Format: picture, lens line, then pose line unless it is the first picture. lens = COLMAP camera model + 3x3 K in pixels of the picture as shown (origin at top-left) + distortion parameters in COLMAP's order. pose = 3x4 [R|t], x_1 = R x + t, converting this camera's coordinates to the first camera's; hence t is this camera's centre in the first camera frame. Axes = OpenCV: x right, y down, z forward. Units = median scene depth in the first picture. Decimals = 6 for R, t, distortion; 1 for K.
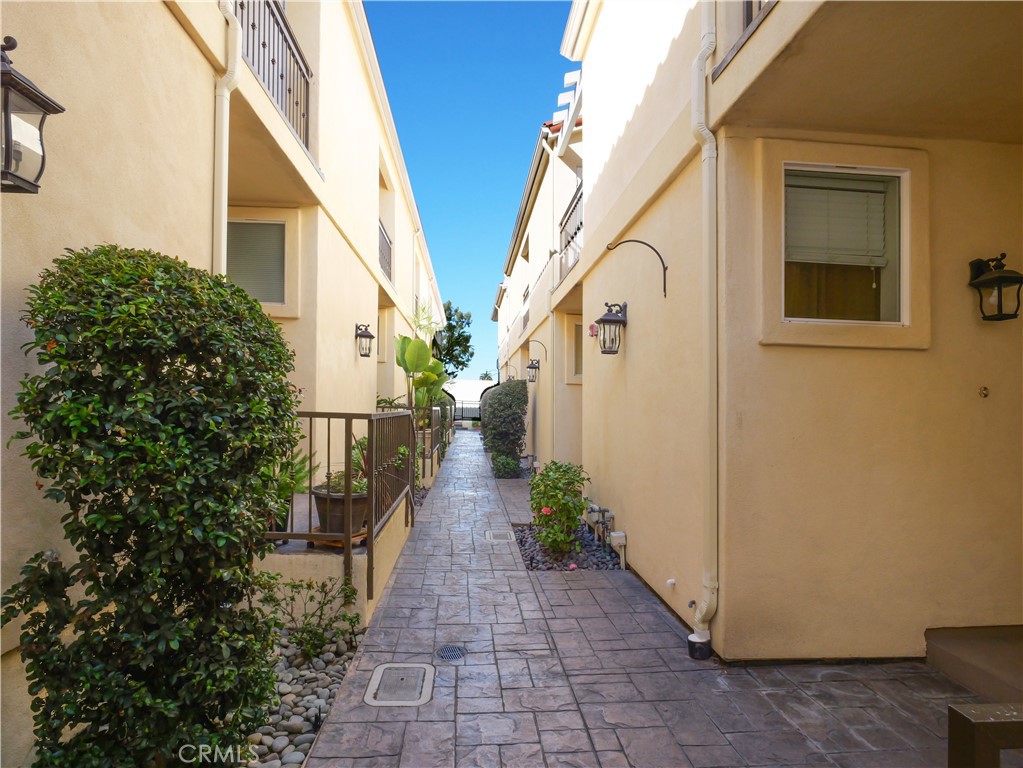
lens RADIAL K [[602.6, 0, 537.6], [0, 602.6, 403.2], [0, 0, 1]] dist [-0.007601, -0.000964]
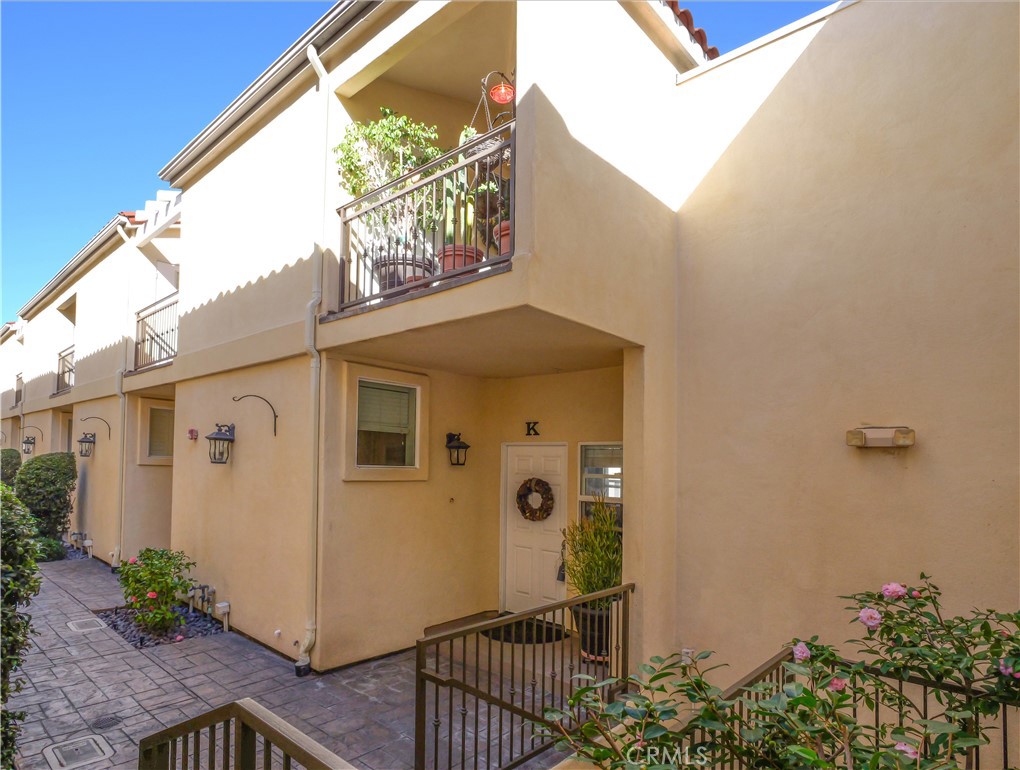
lens RADIAL K [[600.8, 0, 536.0], [0, 600.8, 404.1], [0, 0, 1]] dist [-0.007601, -0.000964]
pose [[0.744923, 0.040809, 0.665901, -0.343751], [-0.002198, 0.998272, -0.058719, -0.198601], [-0.667147, 0.042277, 0.743725, -0.607480]]
